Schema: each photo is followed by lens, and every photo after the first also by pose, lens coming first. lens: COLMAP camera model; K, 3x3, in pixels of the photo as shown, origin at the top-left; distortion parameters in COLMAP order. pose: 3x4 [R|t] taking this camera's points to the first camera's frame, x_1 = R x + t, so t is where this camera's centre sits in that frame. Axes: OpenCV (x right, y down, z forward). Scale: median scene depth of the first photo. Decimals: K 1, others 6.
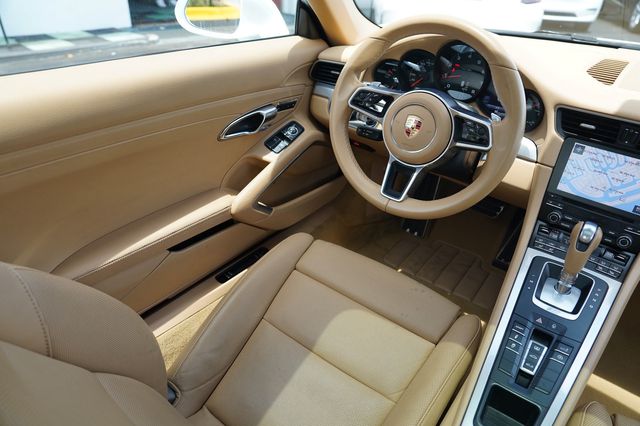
lens RADIAL K [[441.8, 0, 320.0], [0, 441.8, 213.0], [0, 0, 1]] dist [-0.108053, 0.089113]
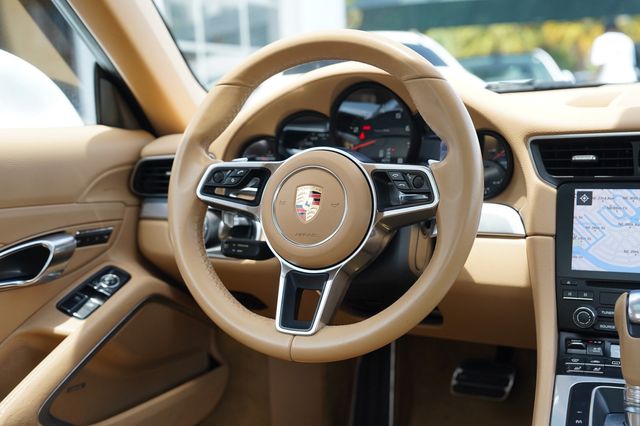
lens RADIAL K [[782.7, 0, 320.0], [0, 782.7, 213.0], [0, 0, 1]] dist [0.079593, 0.015017]
pose [[0.972986, -0.128171, 0.192016, 0.021449], [0.194864, 0.901958, -0.385356, 0.222802], [-0.123799, 0.412363, 0.902569, 0.044652]]
